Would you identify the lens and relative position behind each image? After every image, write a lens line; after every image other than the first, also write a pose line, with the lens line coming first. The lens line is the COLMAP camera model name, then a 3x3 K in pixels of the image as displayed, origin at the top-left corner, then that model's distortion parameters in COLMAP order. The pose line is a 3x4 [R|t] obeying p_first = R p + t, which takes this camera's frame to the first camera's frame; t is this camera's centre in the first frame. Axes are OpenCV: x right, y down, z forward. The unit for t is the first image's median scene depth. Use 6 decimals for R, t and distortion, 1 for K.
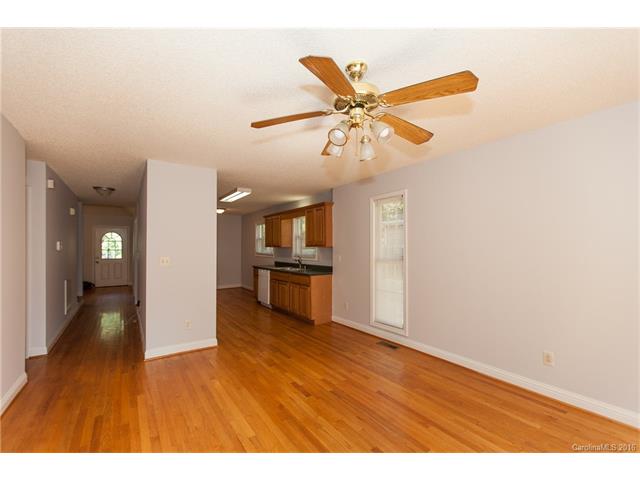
lens RADIAL K [[289.5, 0, 317.4], [0, 289.5, 243.2], [0, 0, 1]] dist [0.002157, 0.000184]
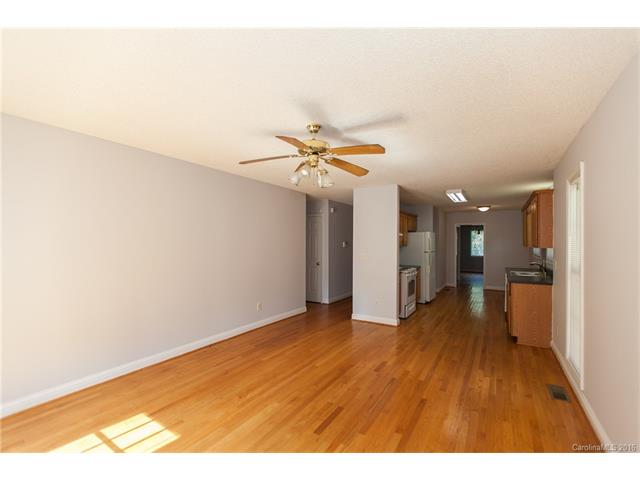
lens RADIAL K [[289.5, 0, 317.8], [0, 289.5, 244.4], [0, 0, 1]] dist [0.002157, 0.000184]
pose [[0.395729, 0.010293, -0.918310, 0.790376], [0.004972, 0.999899, 0.013350, -0.018647], [0.918354, -0.009849, 0.395637, 0.238736]]
